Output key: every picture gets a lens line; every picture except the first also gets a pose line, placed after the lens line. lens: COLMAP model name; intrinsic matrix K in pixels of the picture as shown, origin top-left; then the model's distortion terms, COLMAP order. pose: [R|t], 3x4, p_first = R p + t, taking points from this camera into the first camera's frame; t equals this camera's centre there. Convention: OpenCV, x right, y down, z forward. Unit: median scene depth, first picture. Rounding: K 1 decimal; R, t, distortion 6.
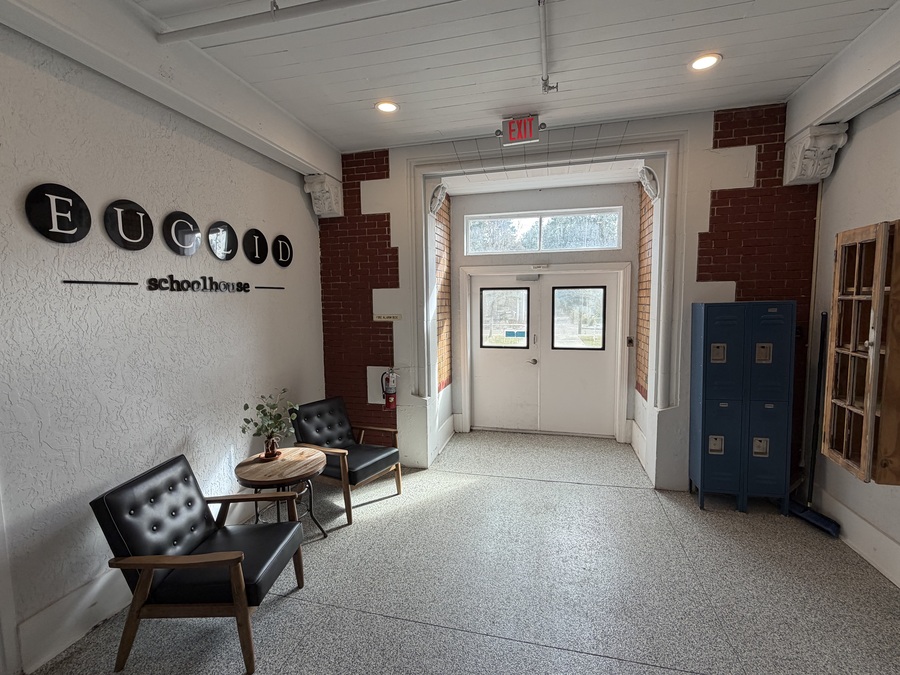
lens RADIAL K [[419.8, 0, 450.0], [0, 419.8, 337.5], [0, 0, 1]] dist [0.000249, 0.000143]
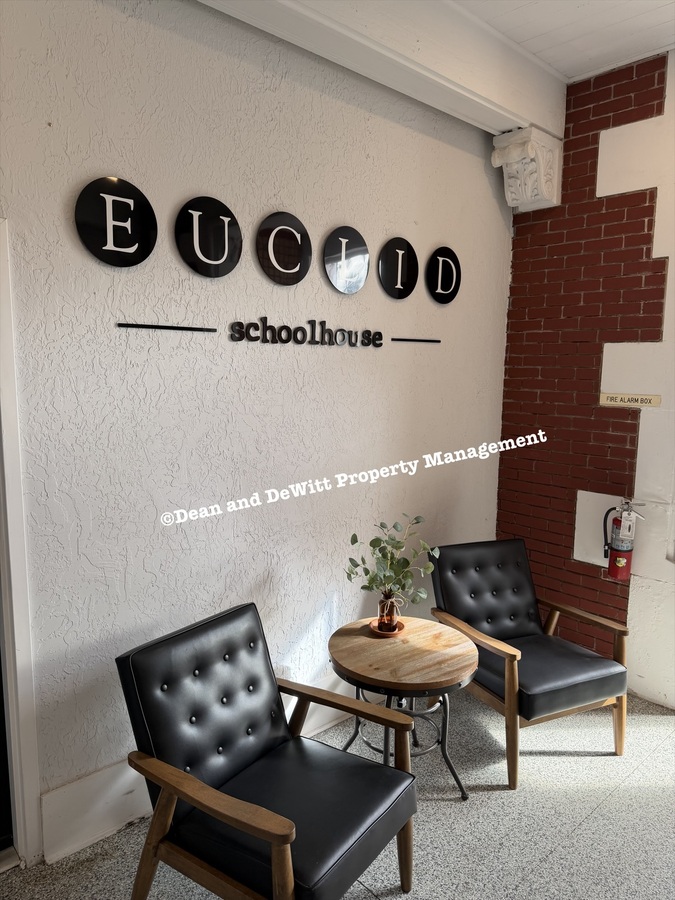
lens RADIAL K [[635.0, 0, 337.5], [0, 635.0, 450.0], [0, 0, 1]] dist [0.100790, -0.161728]
pose [[0.838920, 0.098166, -0.535329, -0.031621], [-0.074161, 0.995043, 0.066248, -0.018744], [0.539179, -0.015877, 0.842042, 0.216463]]
